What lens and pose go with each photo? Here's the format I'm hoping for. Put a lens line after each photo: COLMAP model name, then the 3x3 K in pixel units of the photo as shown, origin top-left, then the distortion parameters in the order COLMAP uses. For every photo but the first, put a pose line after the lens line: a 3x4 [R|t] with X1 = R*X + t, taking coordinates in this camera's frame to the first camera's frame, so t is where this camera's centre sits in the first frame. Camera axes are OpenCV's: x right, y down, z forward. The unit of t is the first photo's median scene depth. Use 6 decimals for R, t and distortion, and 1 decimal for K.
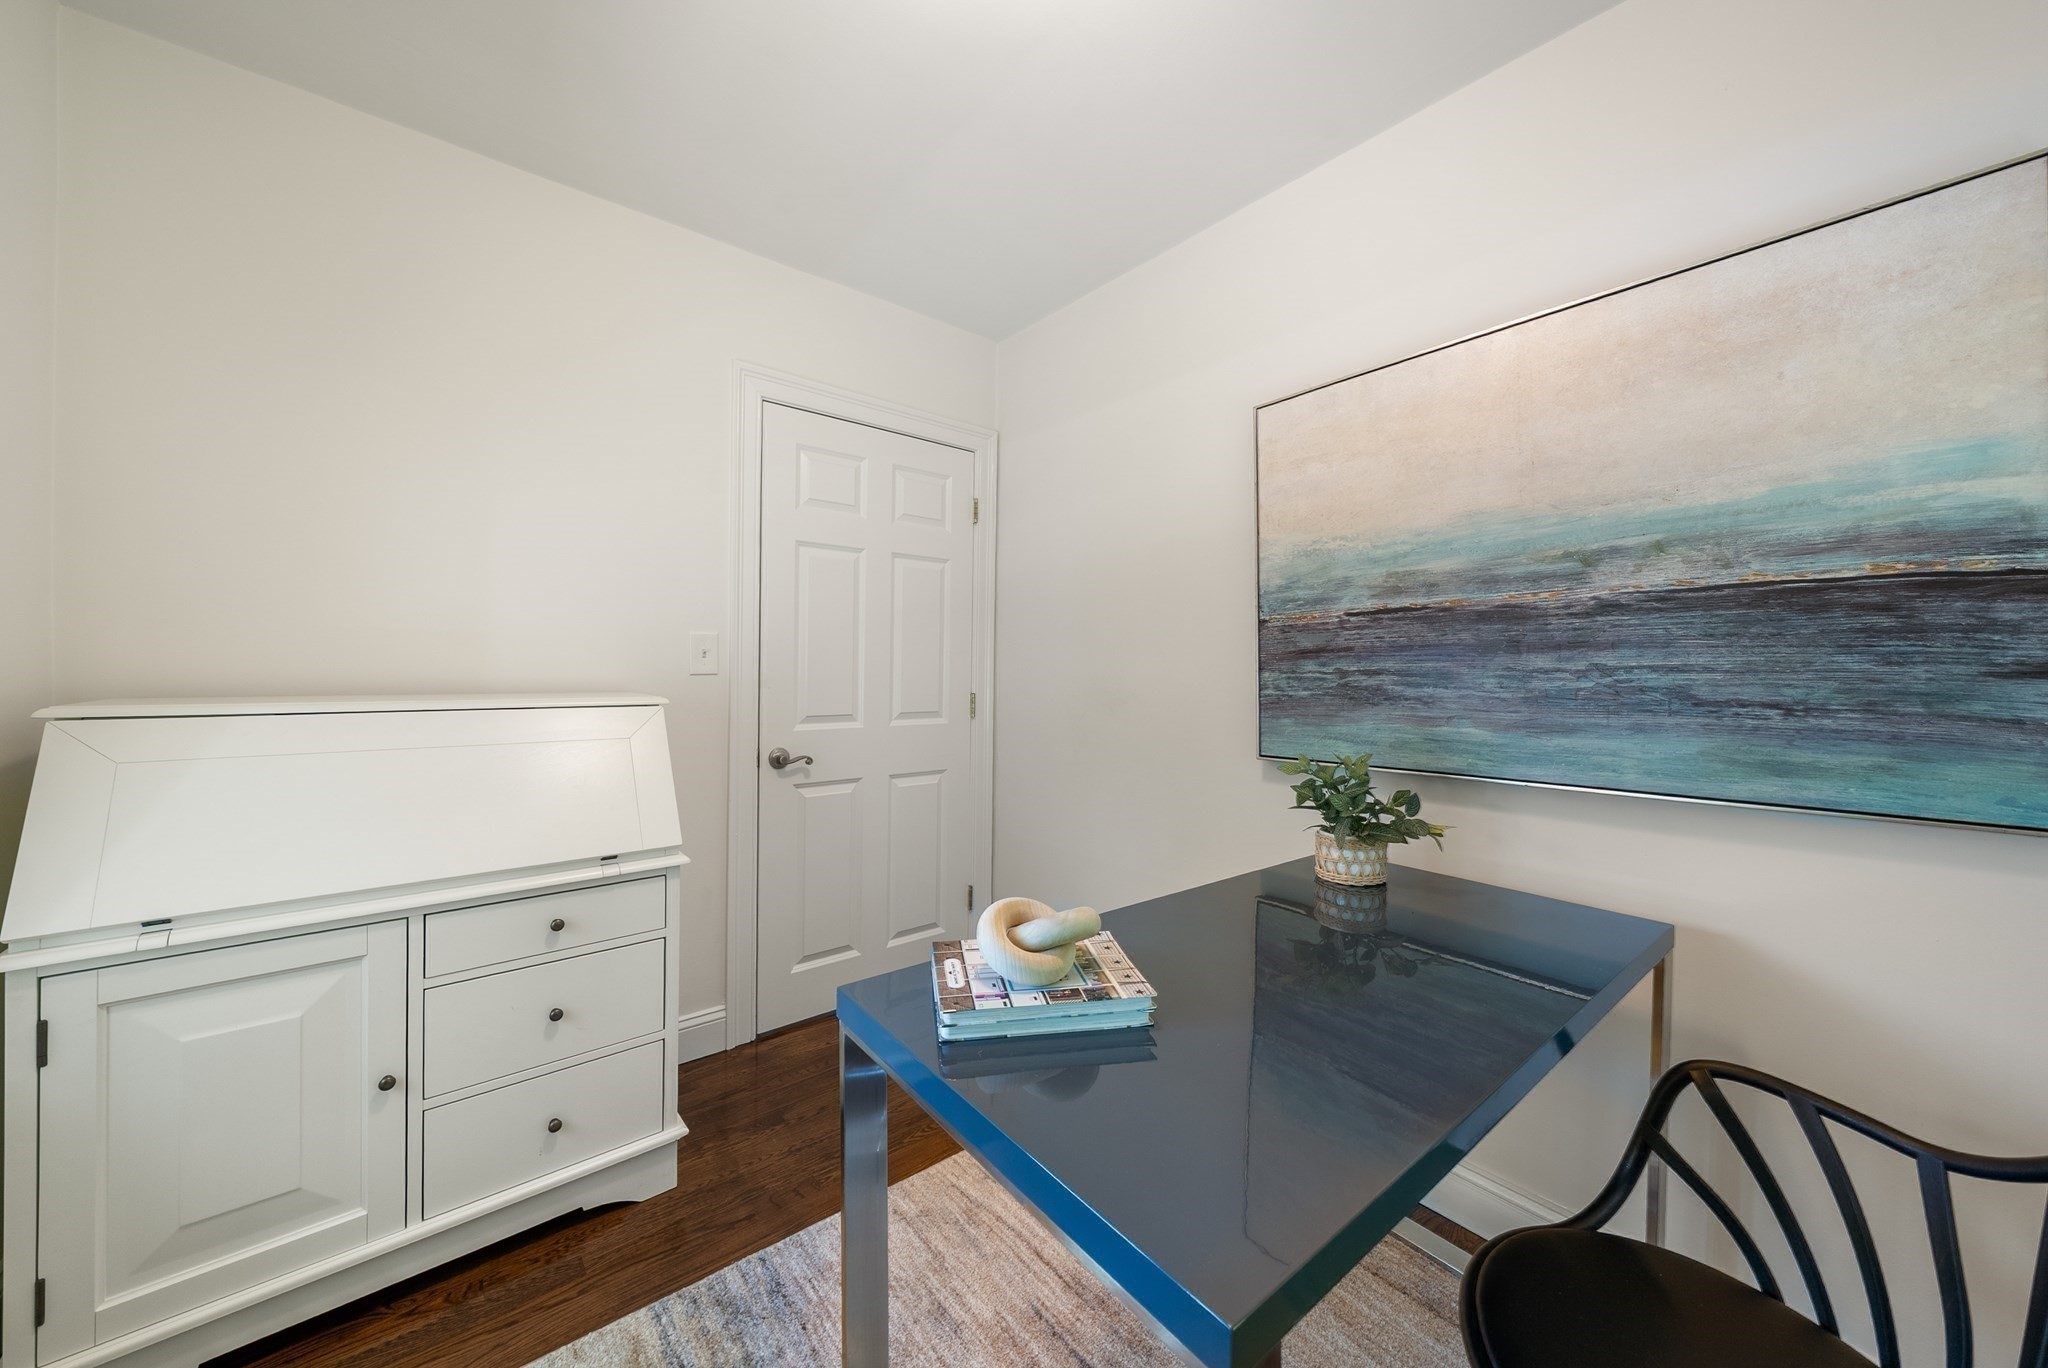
lens RADIAL K [[713.1, 0, 1017.2], [0, 713.1, 671.3], [0, 0, 1]] dist [0.000534, -0.000189]
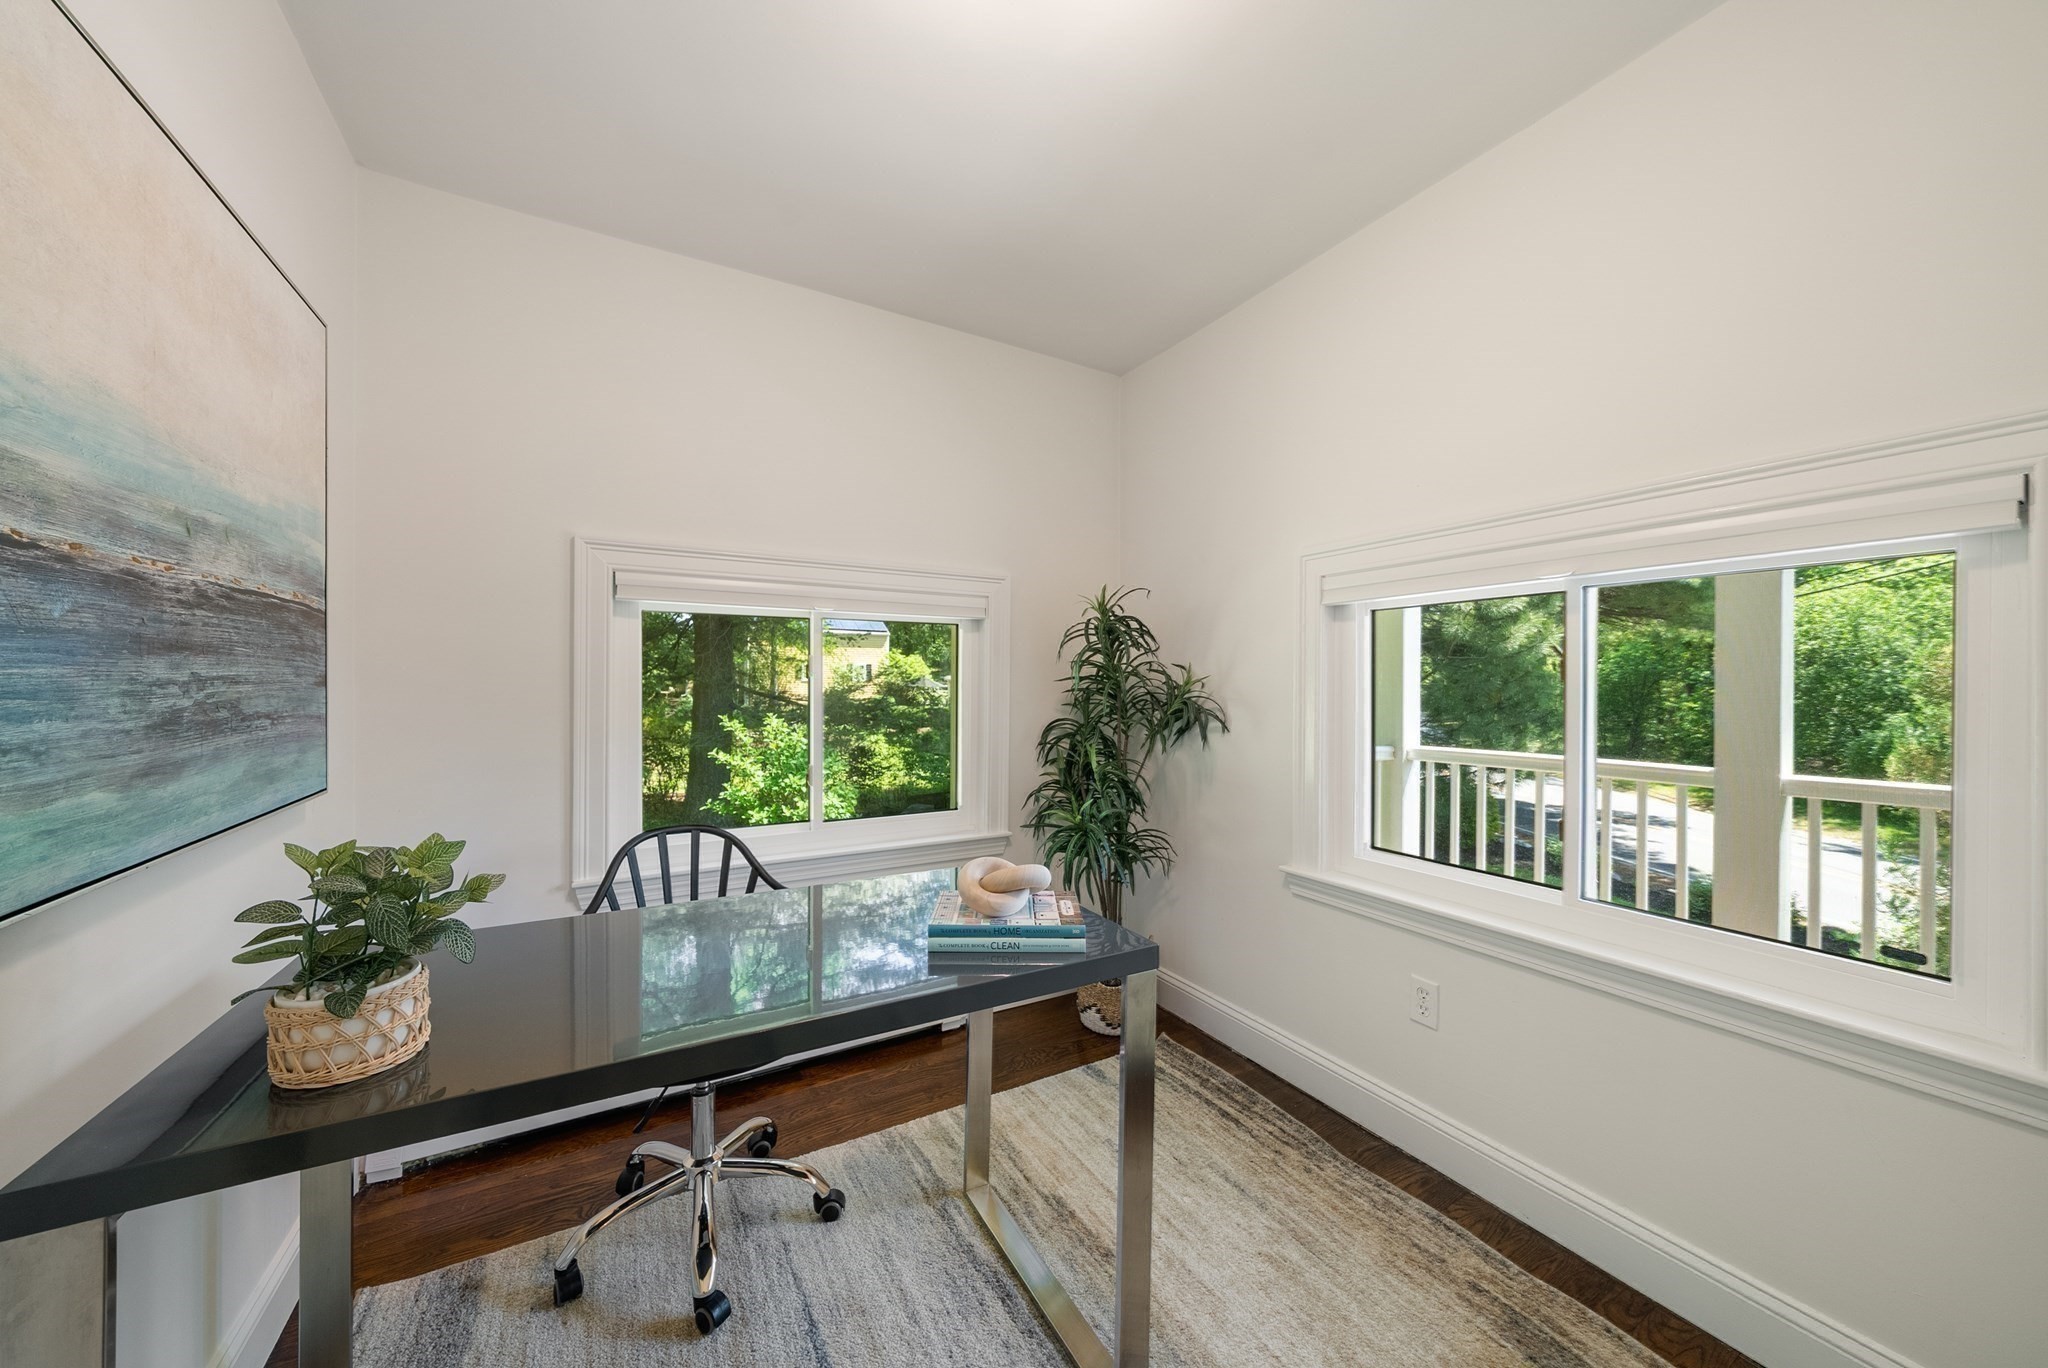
lens RADIAL K [[713.1, 0, 1012.9], [0, 713.1, 693.7], [0, 0, 1]] dist [0.000534, -0.000189]
pose [[-0.986640, -0.011864, 0.162486, -0.126135], [-0.009180, 0.999809, 0.017260, -0.009201], [-0.162660, 0.015538, -0.986560, 1.465442]]
